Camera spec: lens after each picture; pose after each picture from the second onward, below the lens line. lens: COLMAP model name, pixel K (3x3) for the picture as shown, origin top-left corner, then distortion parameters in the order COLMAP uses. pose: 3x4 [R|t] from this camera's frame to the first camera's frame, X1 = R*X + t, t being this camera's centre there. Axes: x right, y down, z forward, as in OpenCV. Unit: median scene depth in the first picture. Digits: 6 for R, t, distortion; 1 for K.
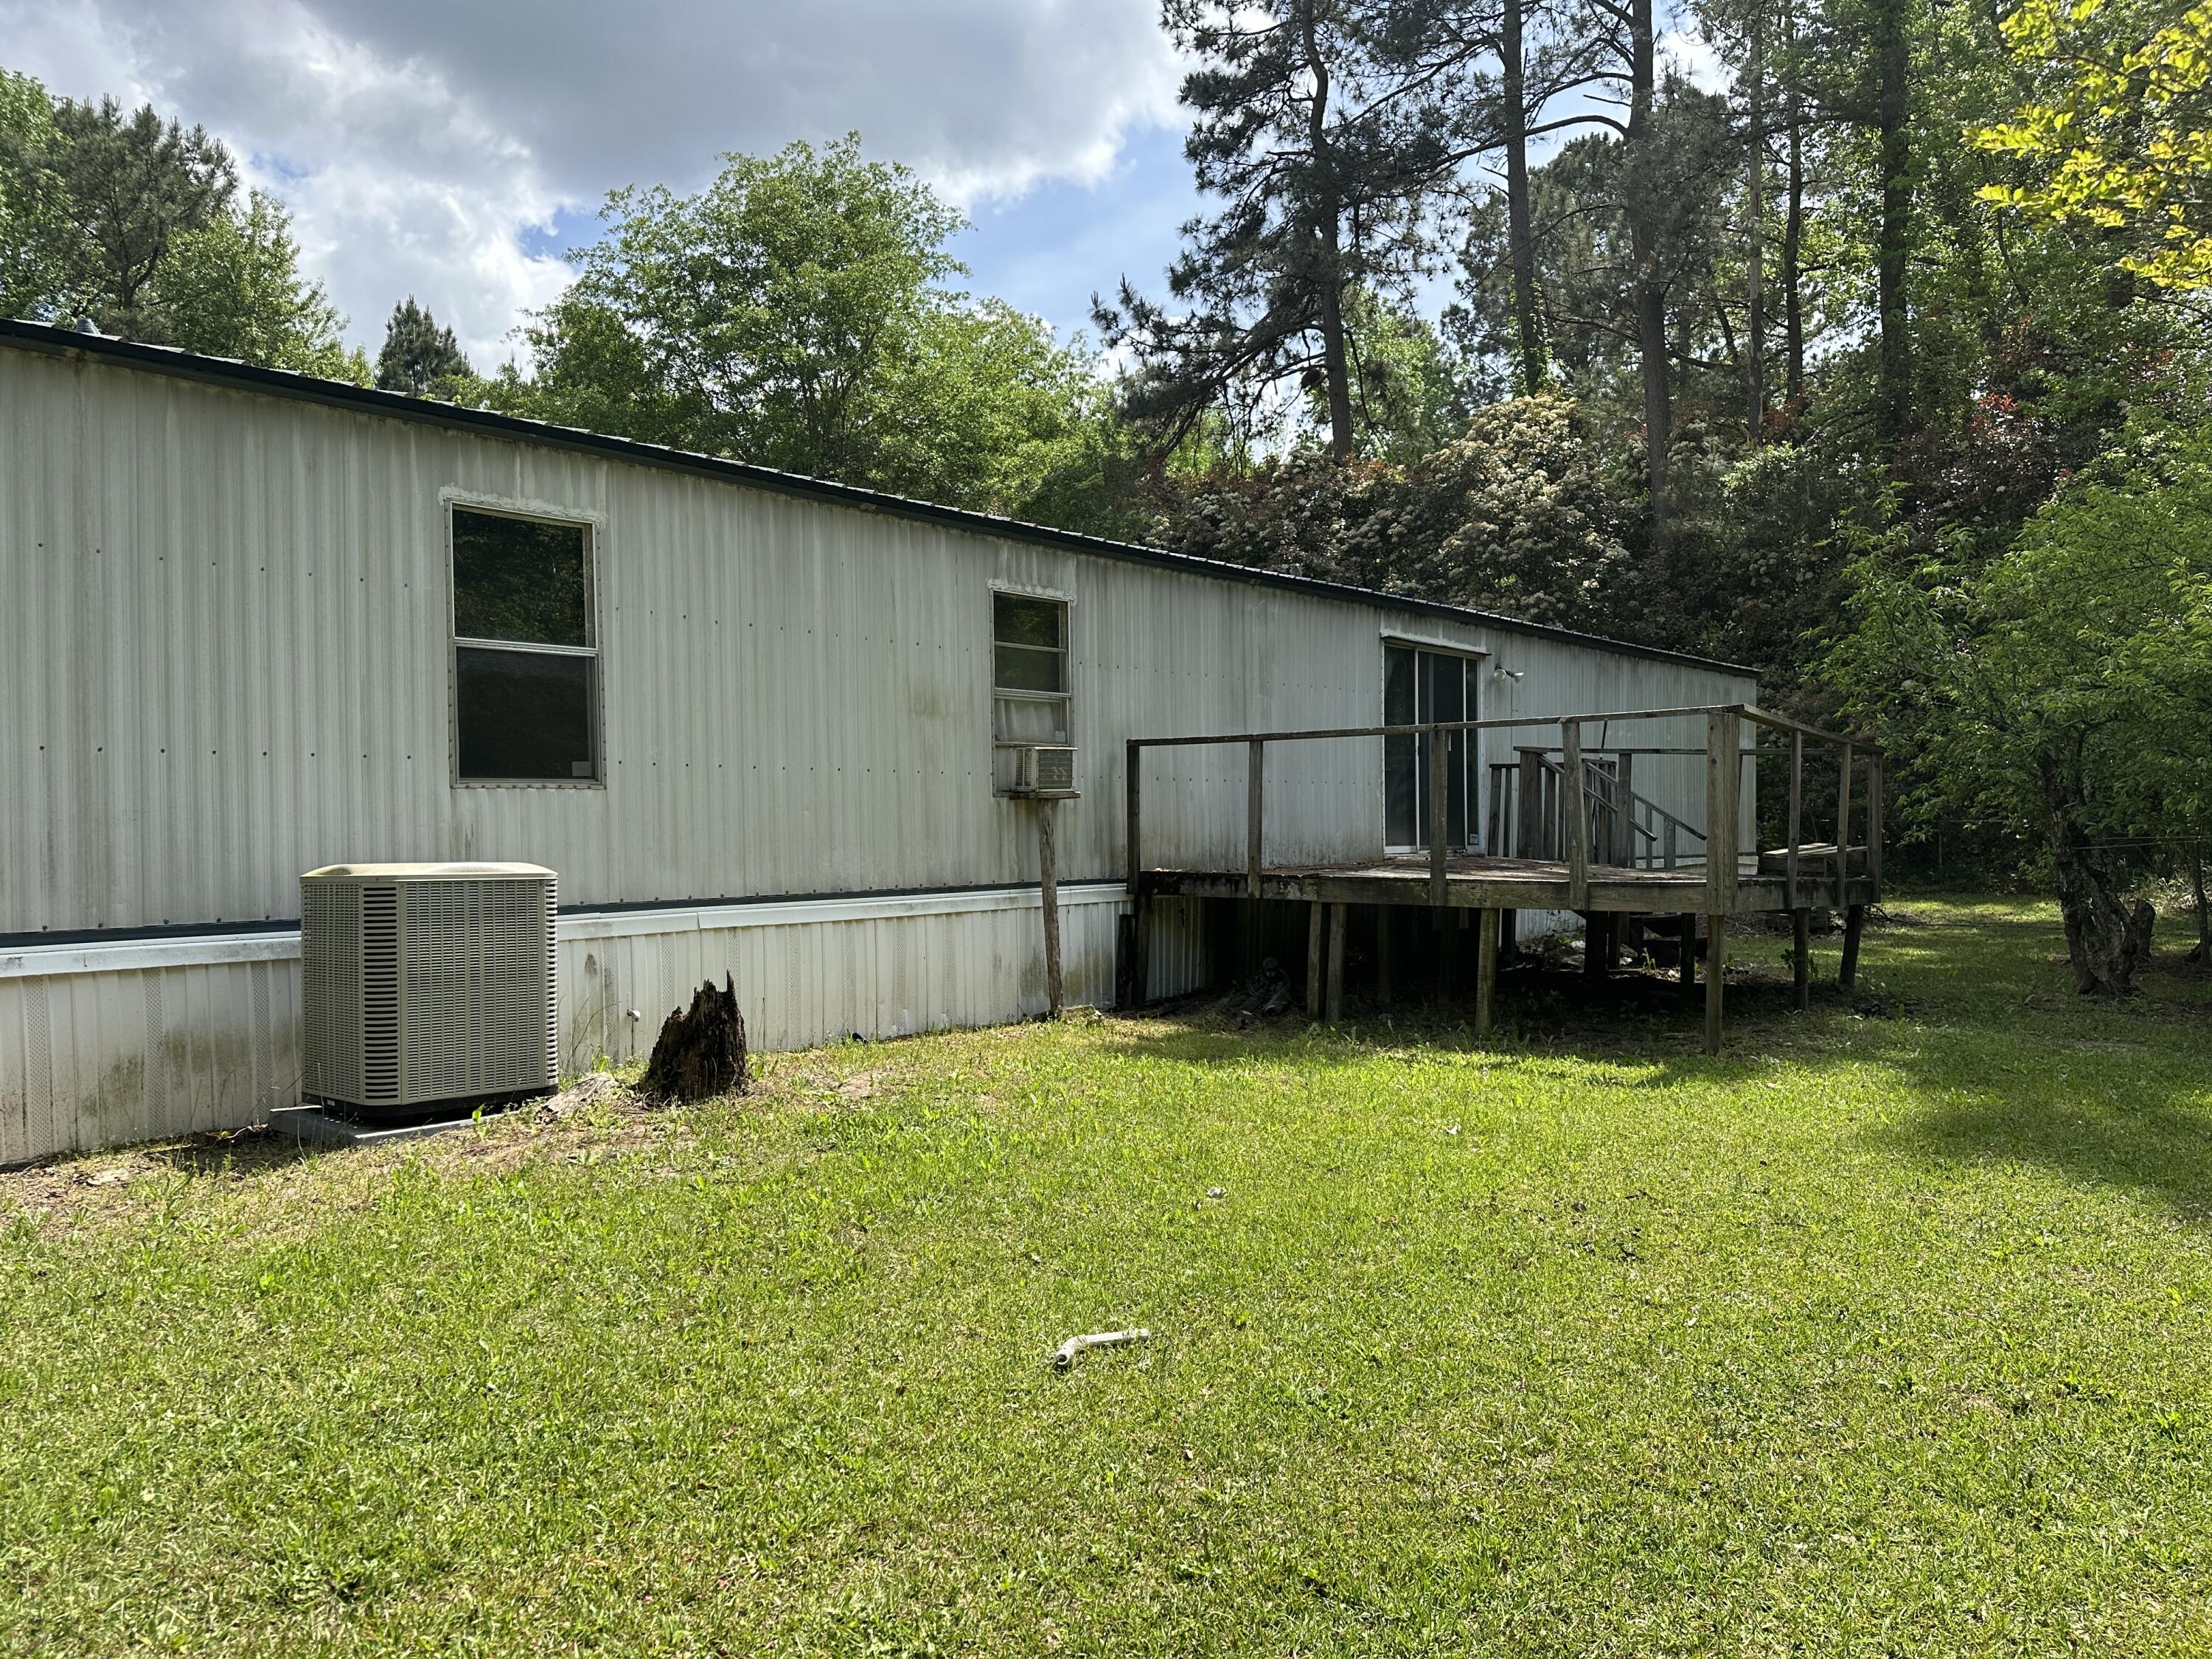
lens RADIAL K [[1546.5, 0, 1106.0], [0, 1546.5, 829.5], [0, 0, 1]] dist [0.045839, 0.000994]
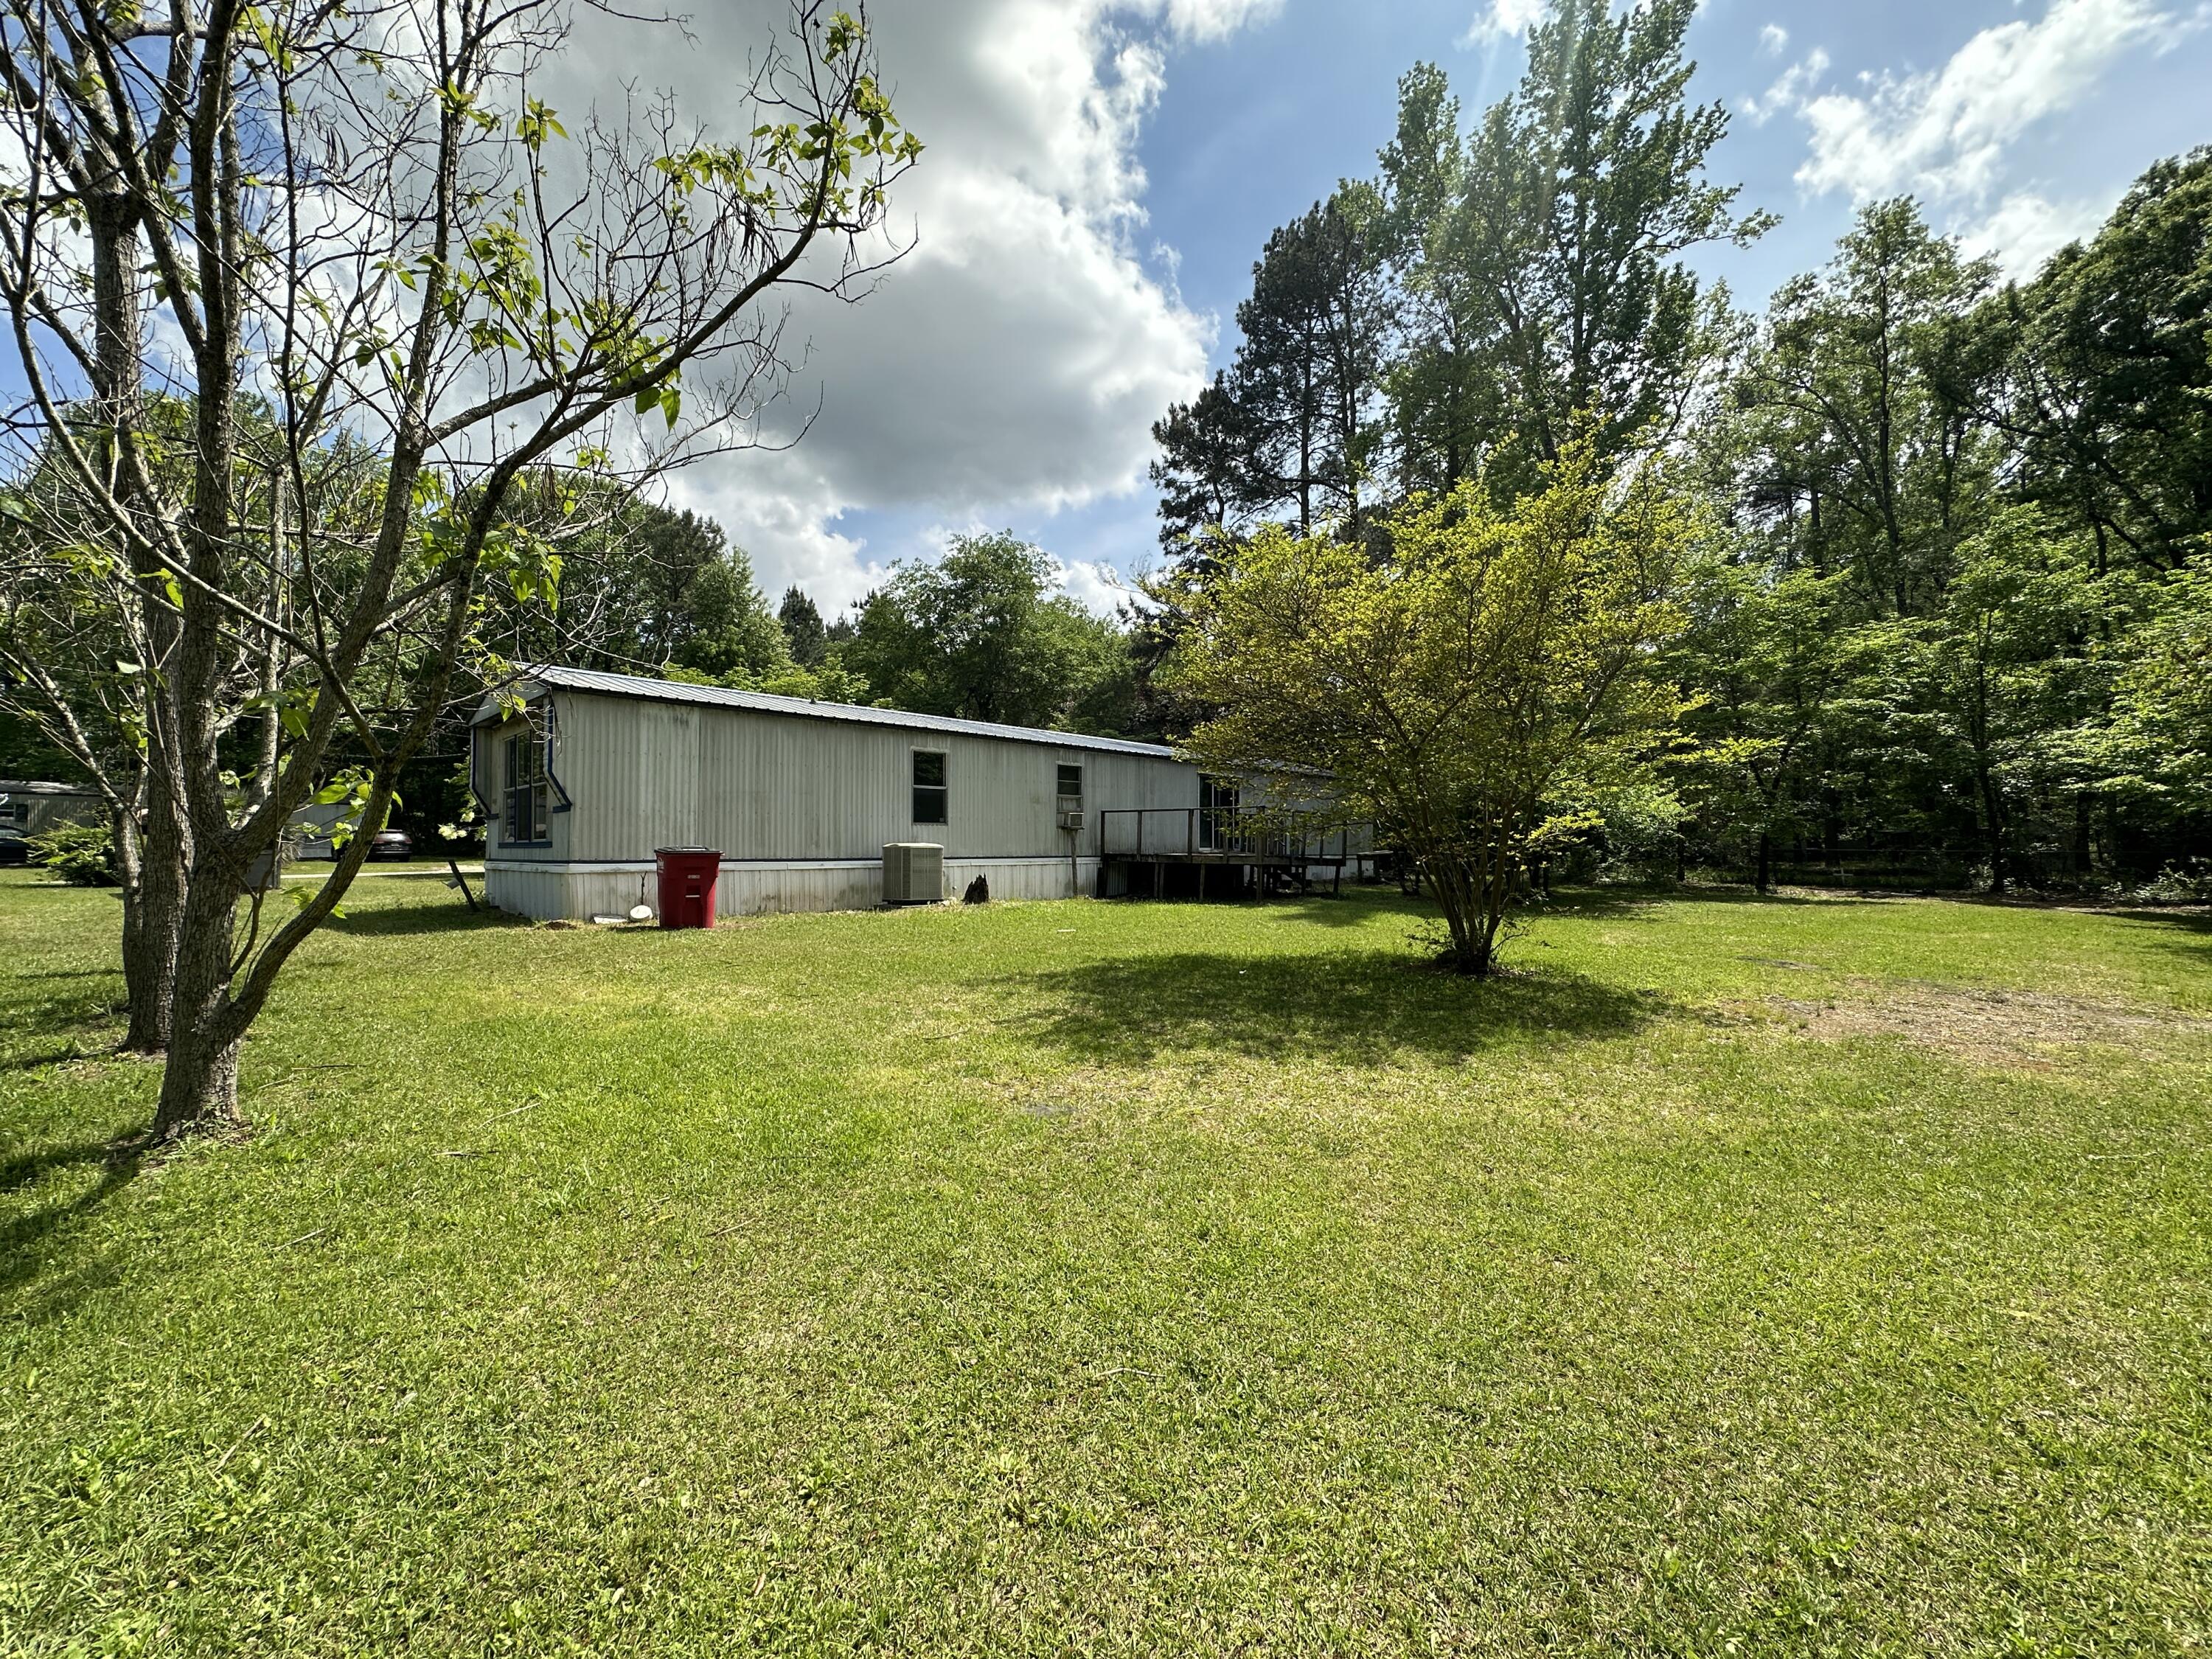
lens RADIAL K [[881.3, 0, 1106.0], [0, 881.3, 829.5], [0, 0, 1]] dist [-0.002057, 0.000219]
pose [[0.999134, 0.010455, -0.040268, 0.032465], [-0.011301, 0.999719, -0.020845, 0.005426], [0.040038, 0.021282, 0.998971, -0.257666]]
